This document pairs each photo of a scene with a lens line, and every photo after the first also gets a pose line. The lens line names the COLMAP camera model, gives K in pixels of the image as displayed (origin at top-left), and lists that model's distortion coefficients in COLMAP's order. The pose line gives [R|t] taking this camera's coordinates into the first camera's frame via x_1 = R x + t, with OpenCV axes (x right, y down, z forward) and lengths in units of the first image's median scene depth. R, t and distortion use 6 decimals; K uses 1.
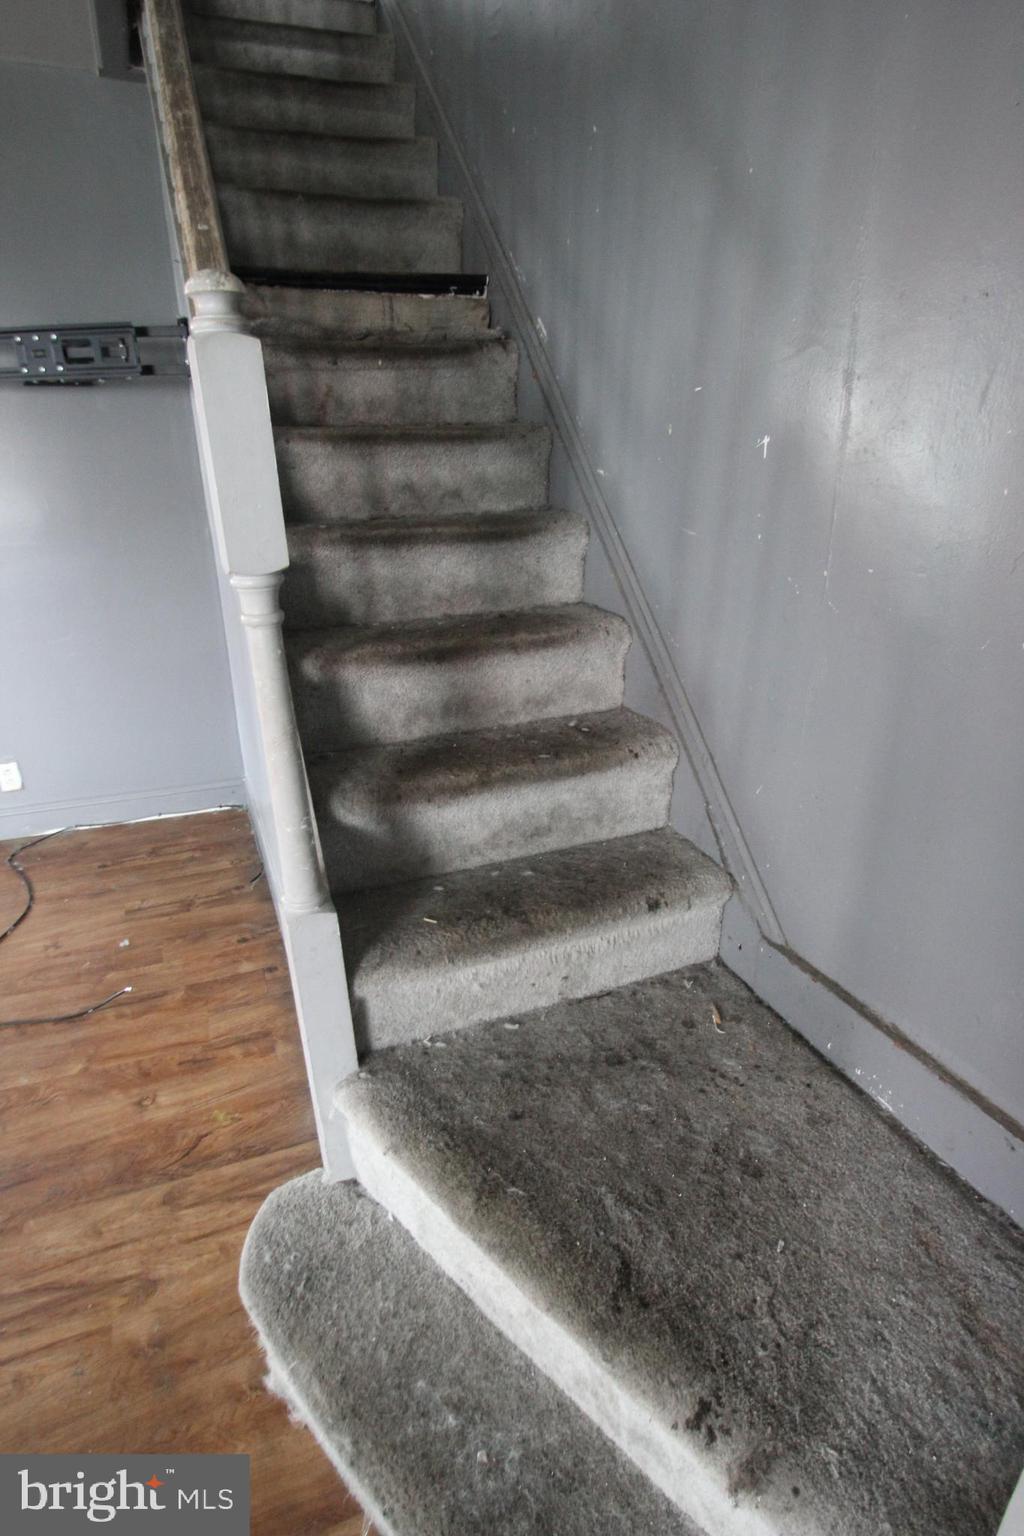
lens RADIAL K [[842.1, 0, 508.9], [0, 842.1, 789.9], [0, 0, 1]] dist [-0.010643, -0.001702]
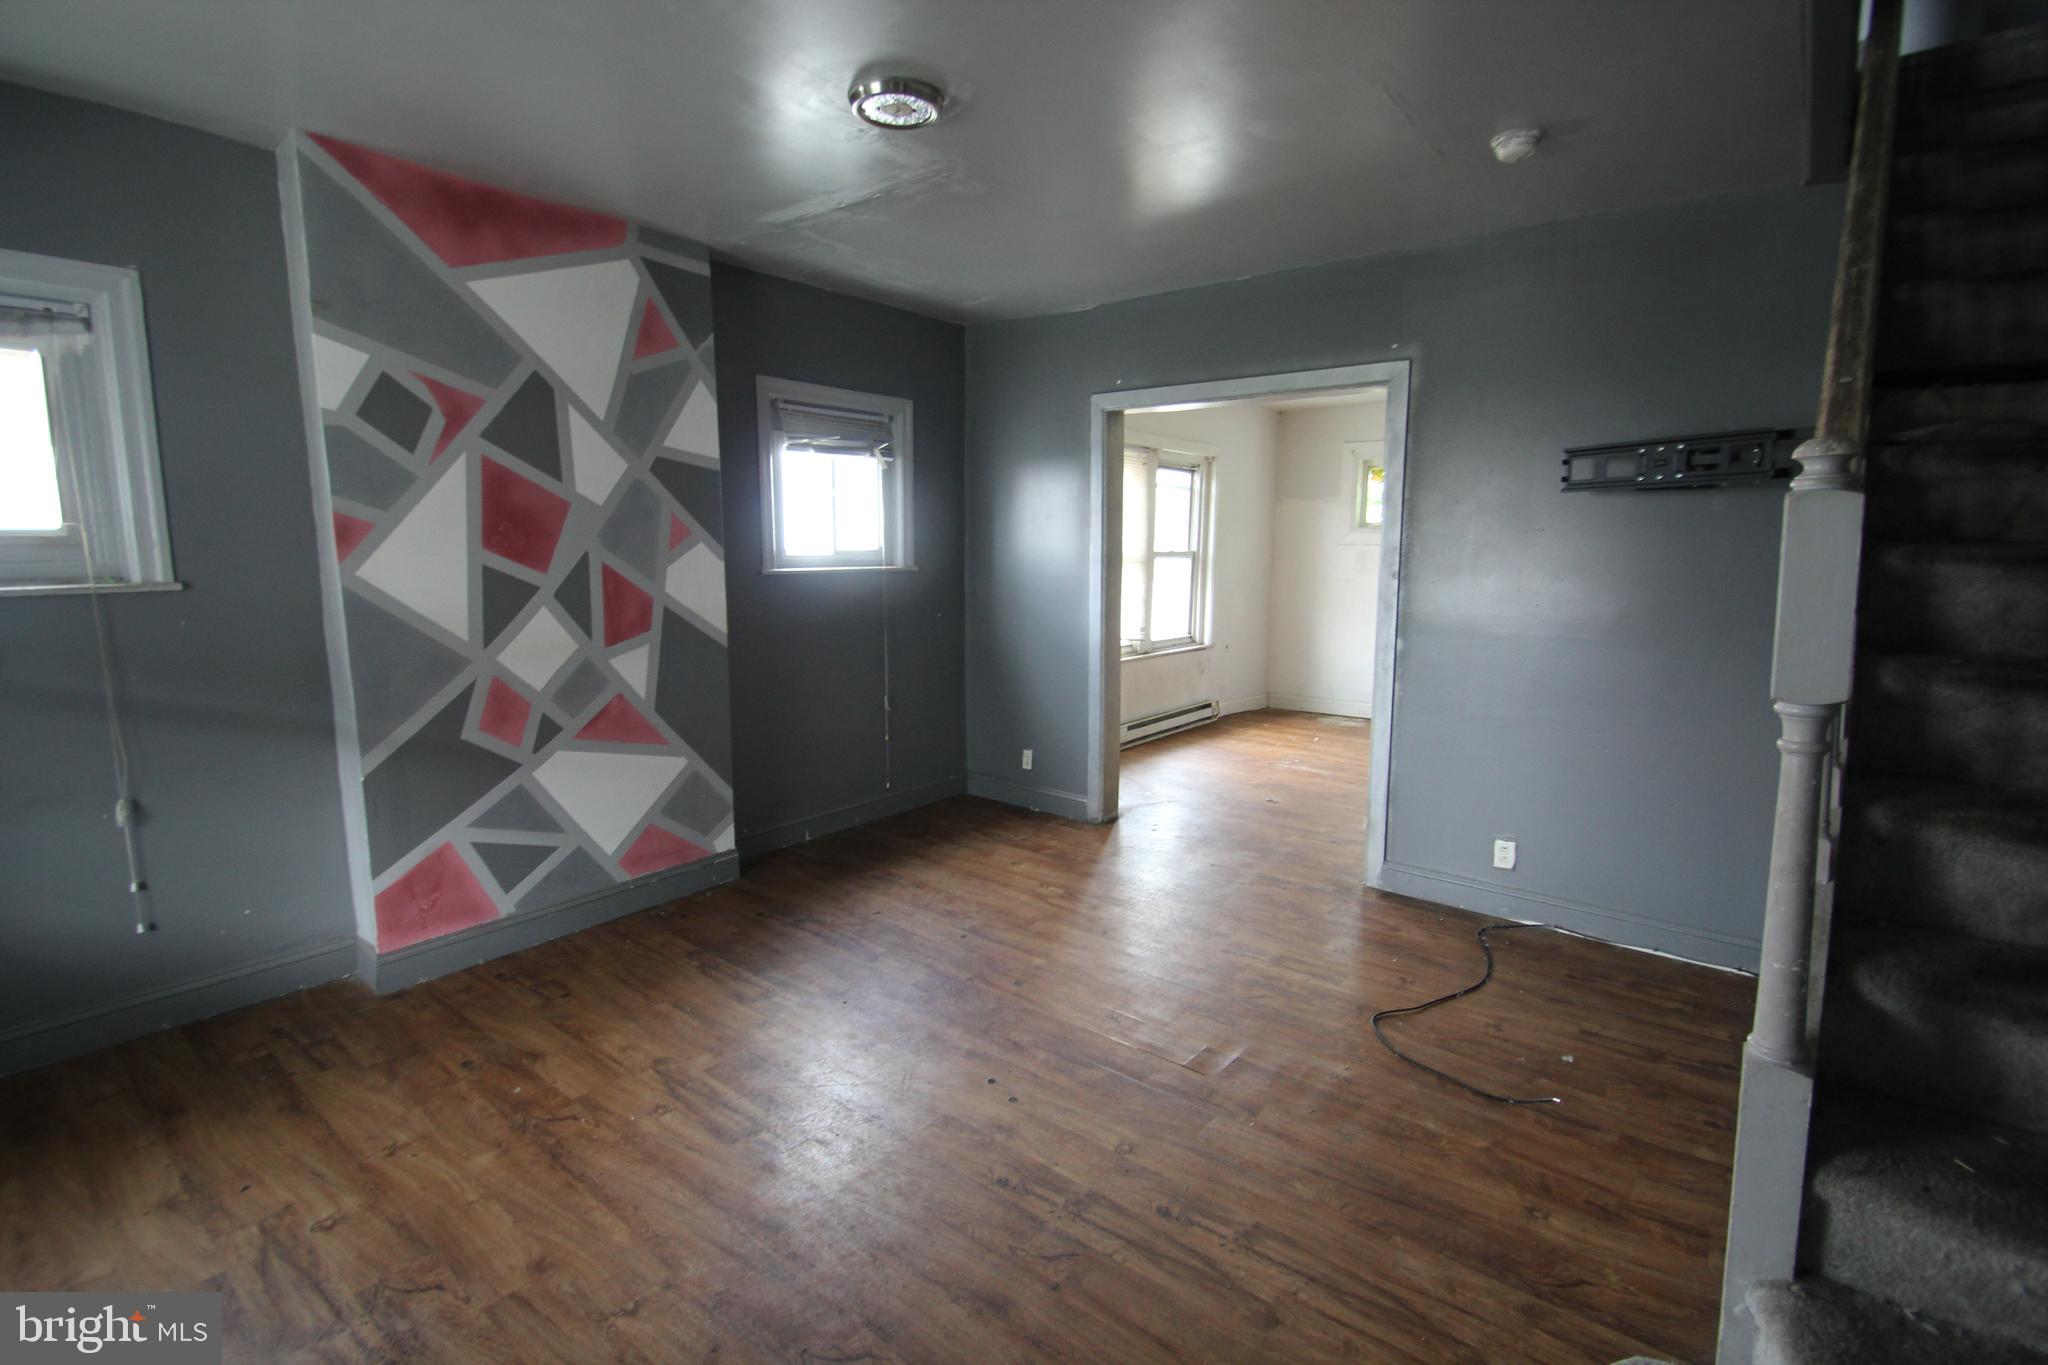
lens RADIAL K [[947.1, 0, 1007.9], [0, 947.1, 680.3], [0, 0, 1]] dist [0.005671, -0.012349]
pose [[0.484438, 0.135062, -0.864337, 0.124387], [-0.327383, 0.944208, -0.035947, 0.041753], [0.811258, 0.300383, 0.501627, -0.207479]]
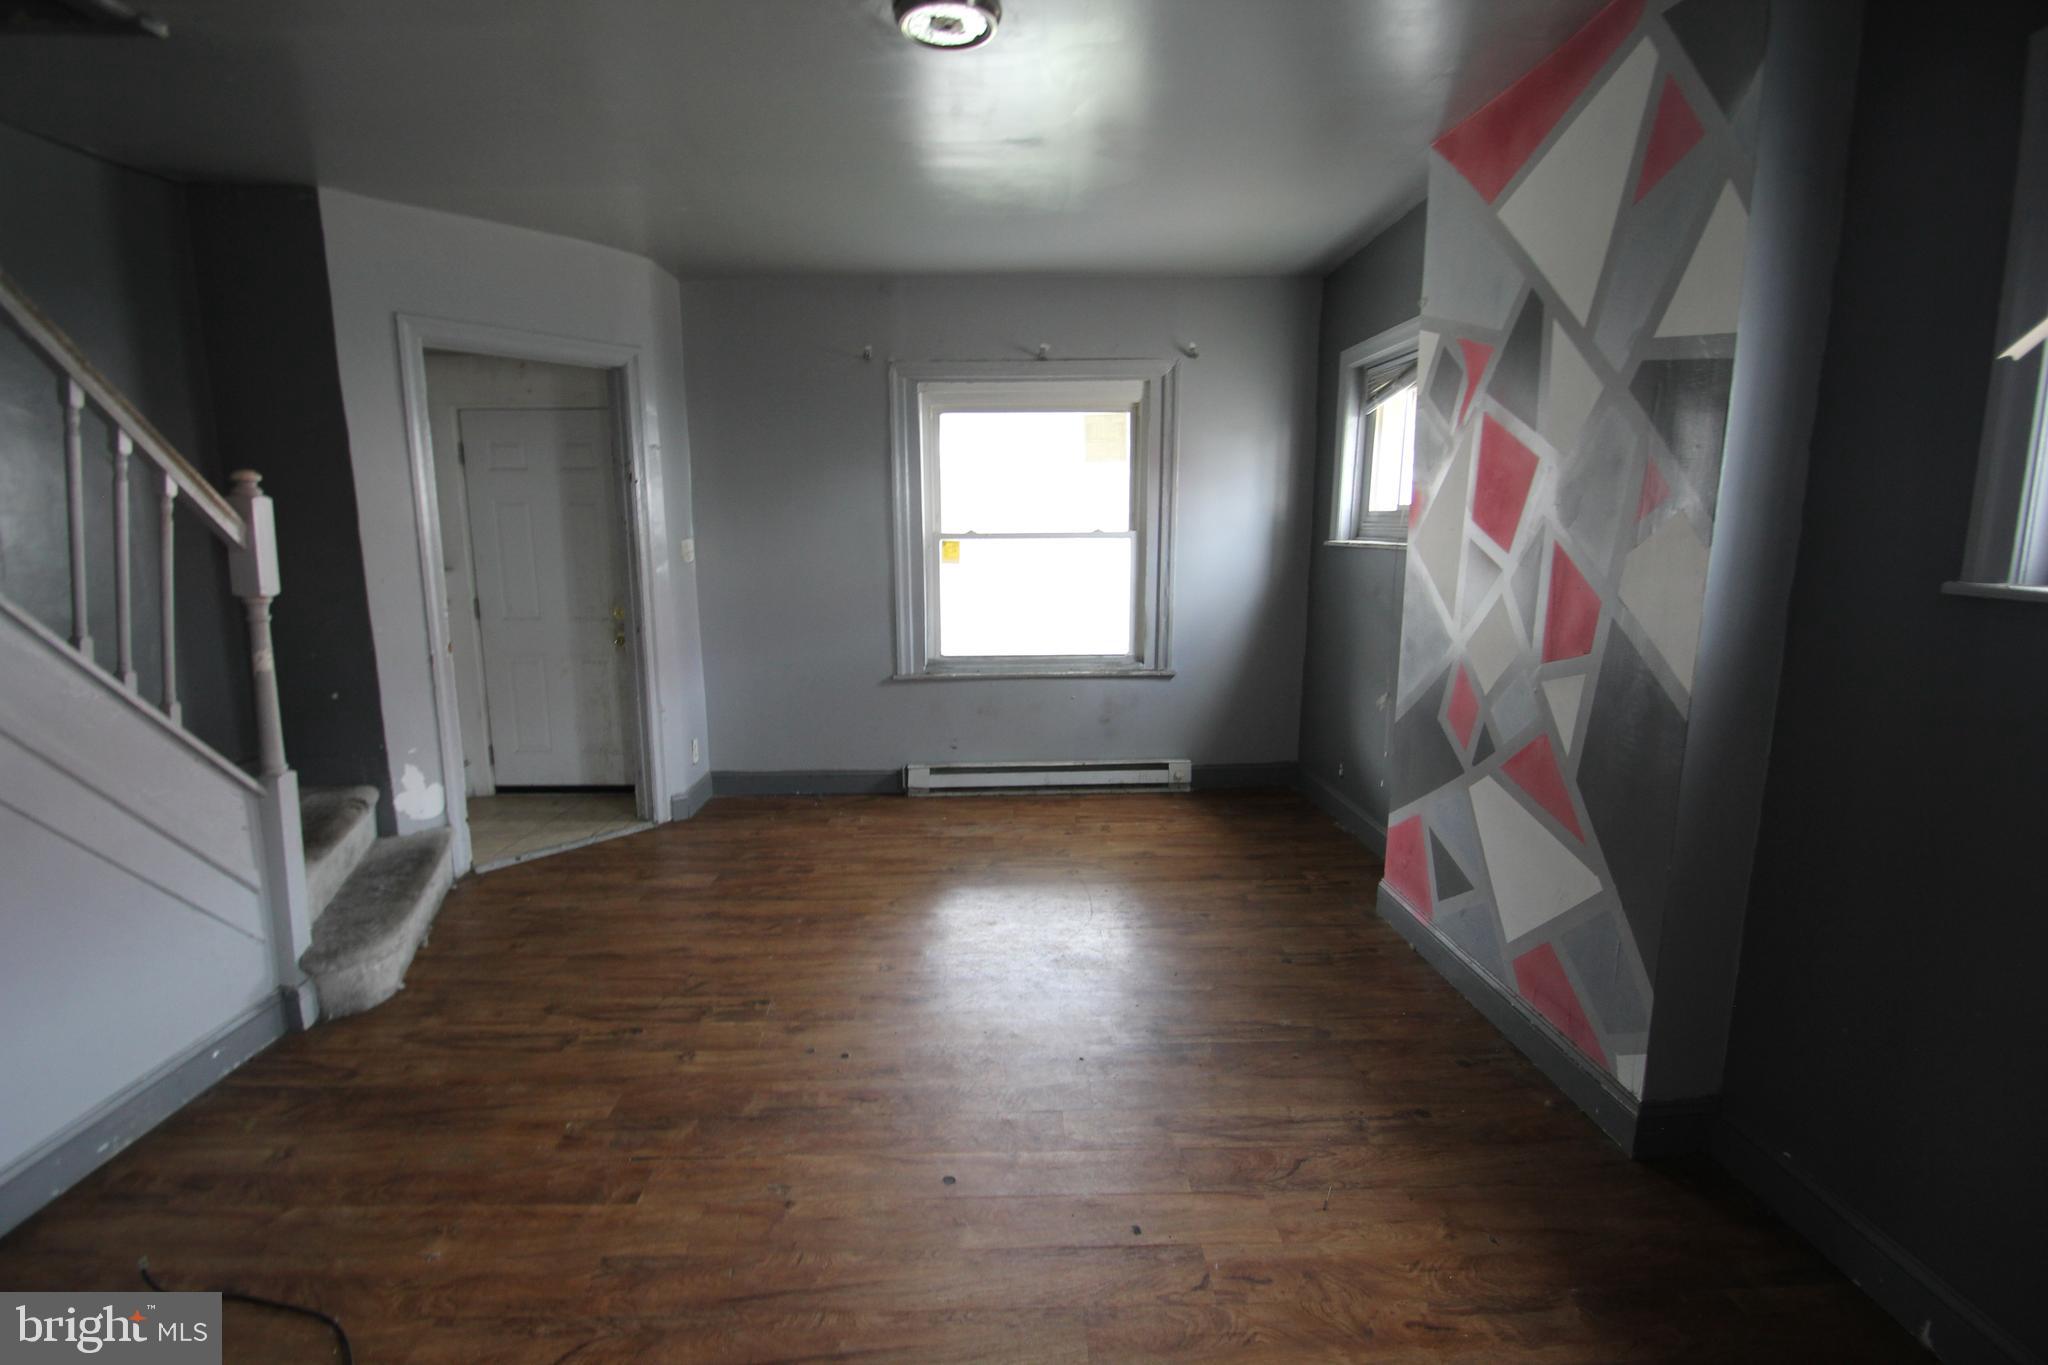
lens RADIAL K [[947.1, 0, 1007.9], [0, 947.1, 680.3], [0, 0, 1]] dist [0.005671, -0.012349]
pose [[-0.932839, -0.043221, 0.357691, -1.726261], [0.147981, 0.859213, 0.489749, -0.572768], [-0.328500, 0.509789, -0.795112, 1.409894]]
